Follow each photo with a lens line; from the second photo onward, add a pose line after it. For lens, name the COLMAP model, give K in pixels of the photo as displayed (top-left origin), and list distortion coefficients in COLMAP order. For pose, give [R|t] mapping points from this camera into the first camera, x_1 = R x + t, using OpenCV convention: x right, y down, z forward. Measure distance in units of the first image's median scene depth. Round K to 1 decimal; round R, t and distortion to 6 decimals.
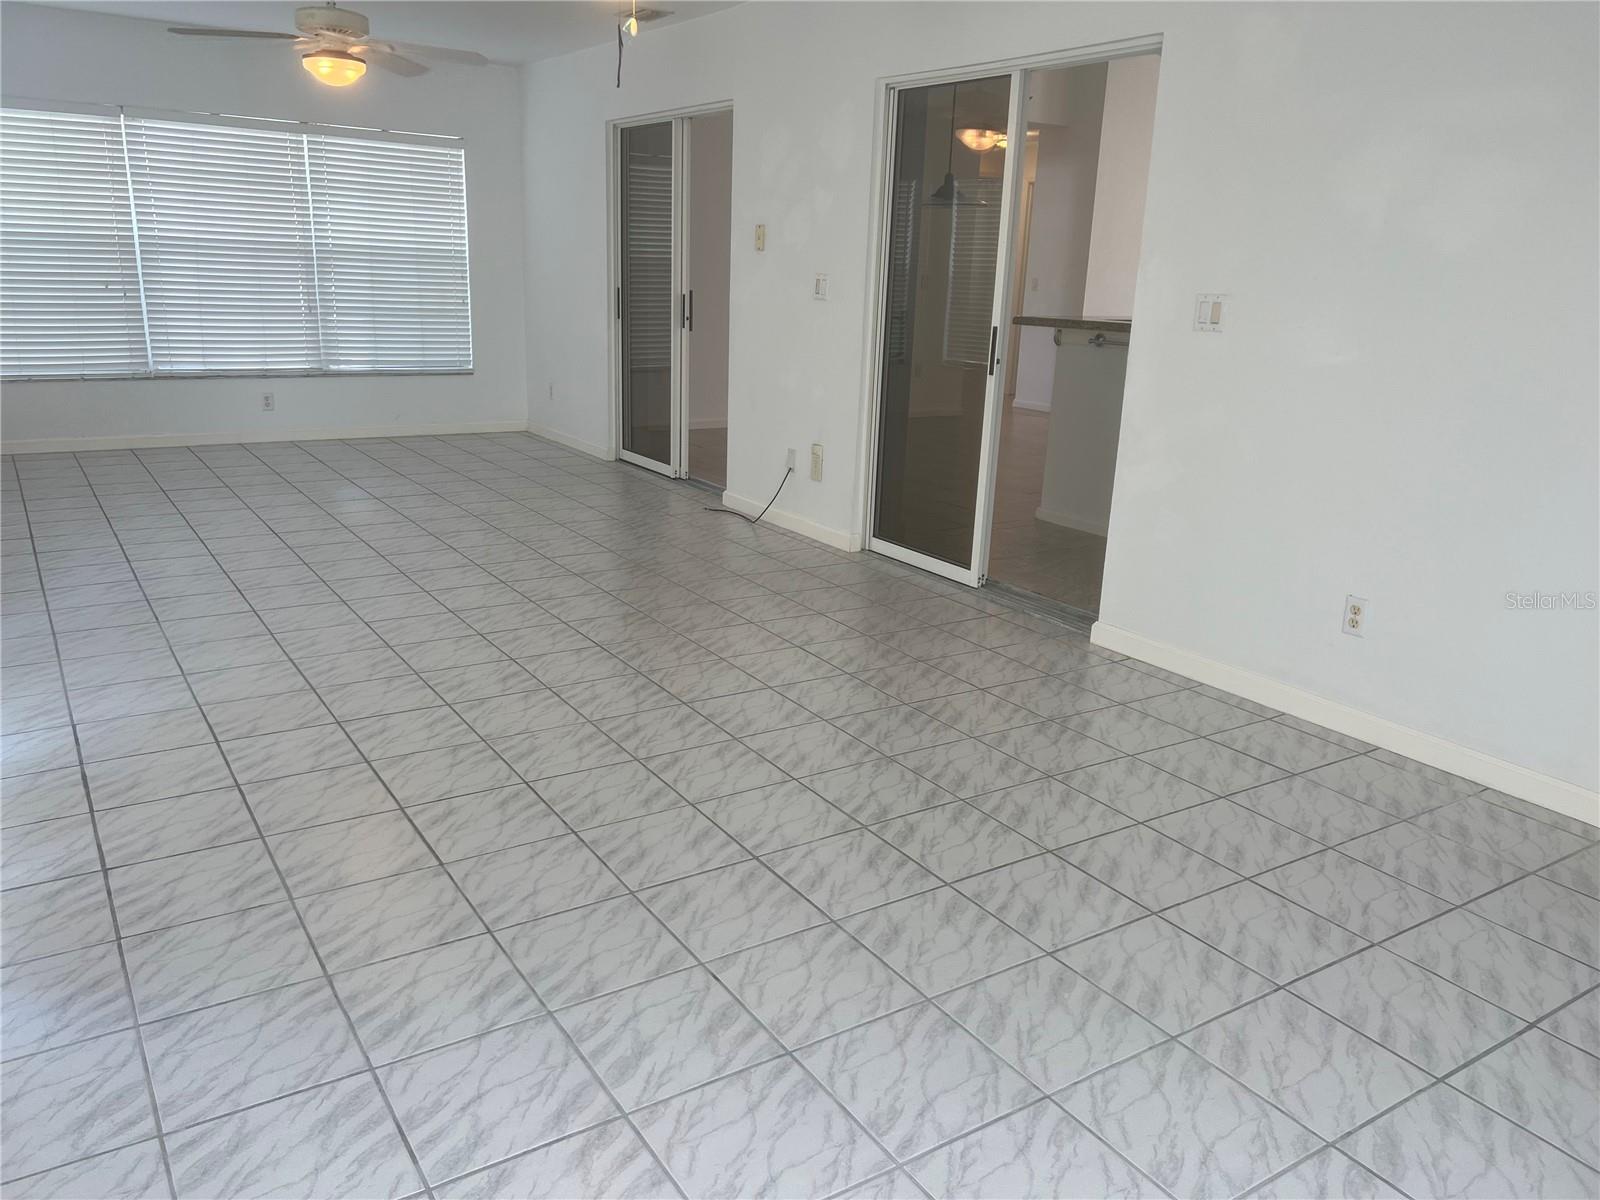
lens RADIAL K [[1204.7, 0, 792.4], [0, 1204.7, 593.7], [0, 0, 1]] dist [0.054287, -0.055550]
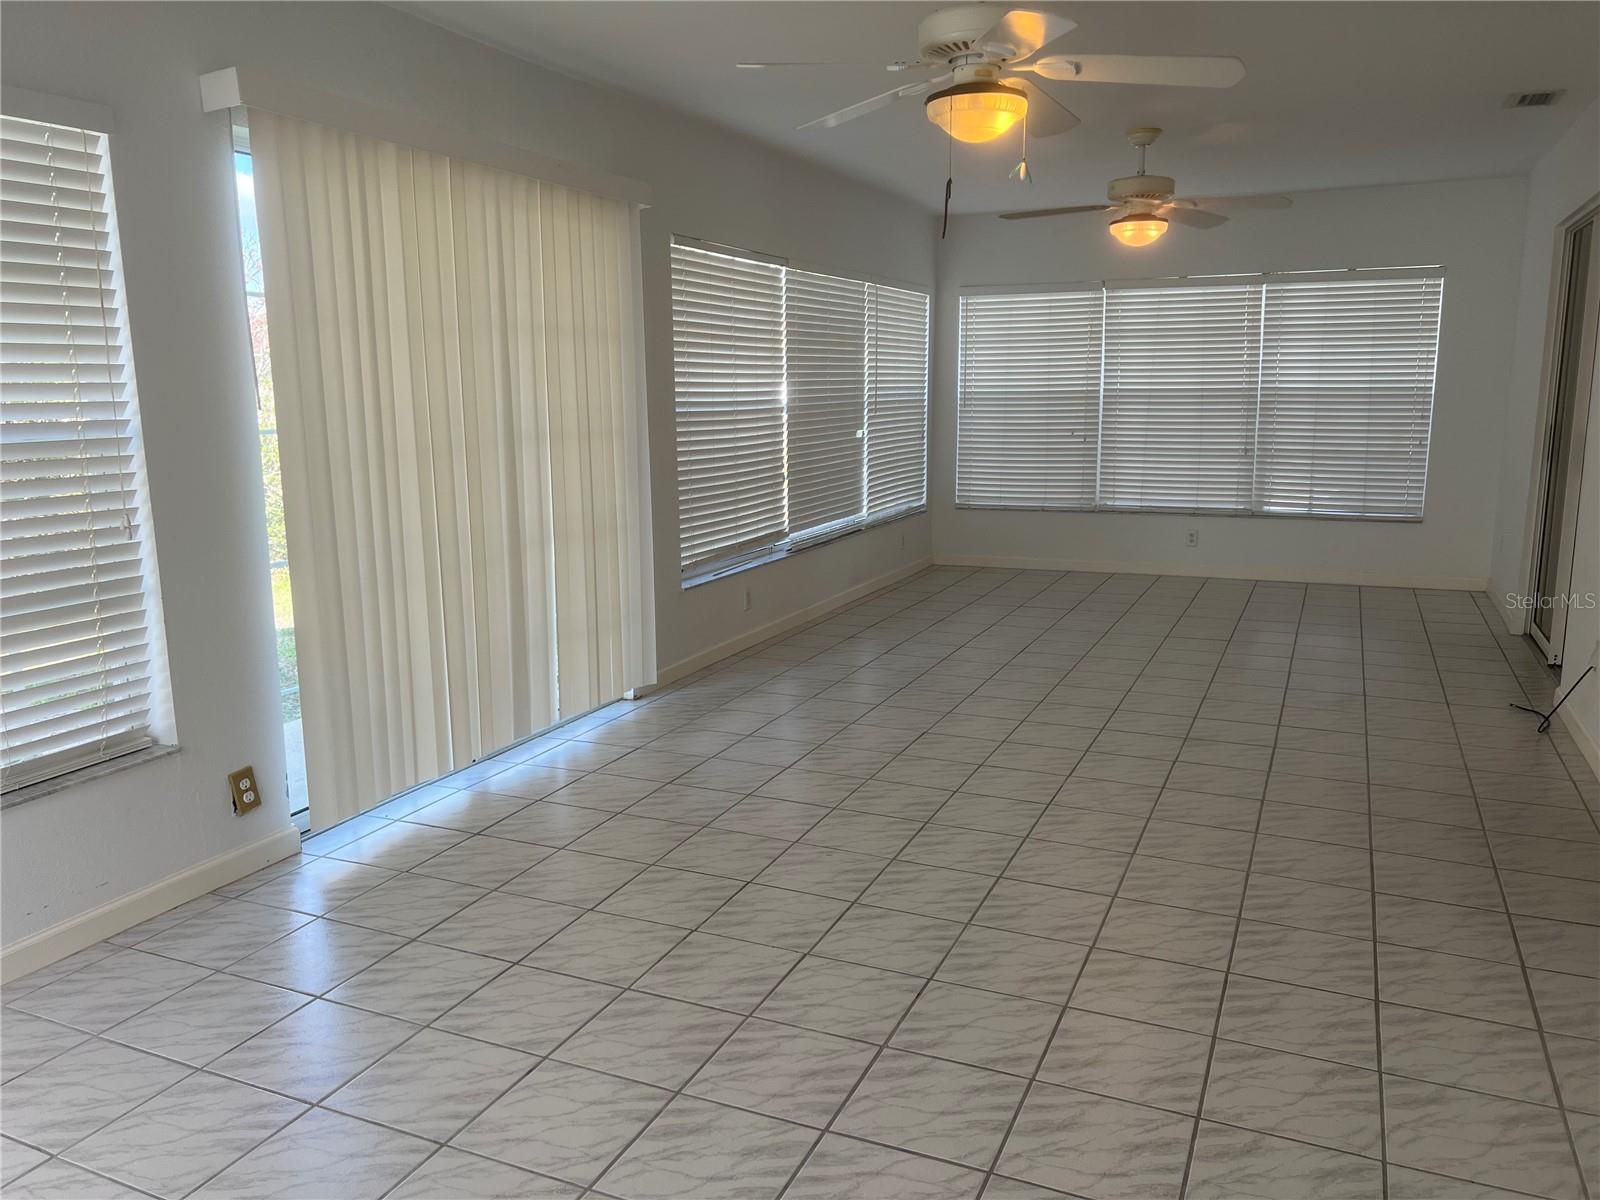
lens RADIAL K [[1204.7, 0, 795.9], [0, 1204.7, 595.7], [0, 0, 1]] dist [0.054287, -0.055550]
pose [[0.537237, 0.105358, -0.836825, 0.474055], [-0.197237, 0.980351, -0.003197, -0.069603], [0.820045, 0.166770, 0.547461, 0.282322]]
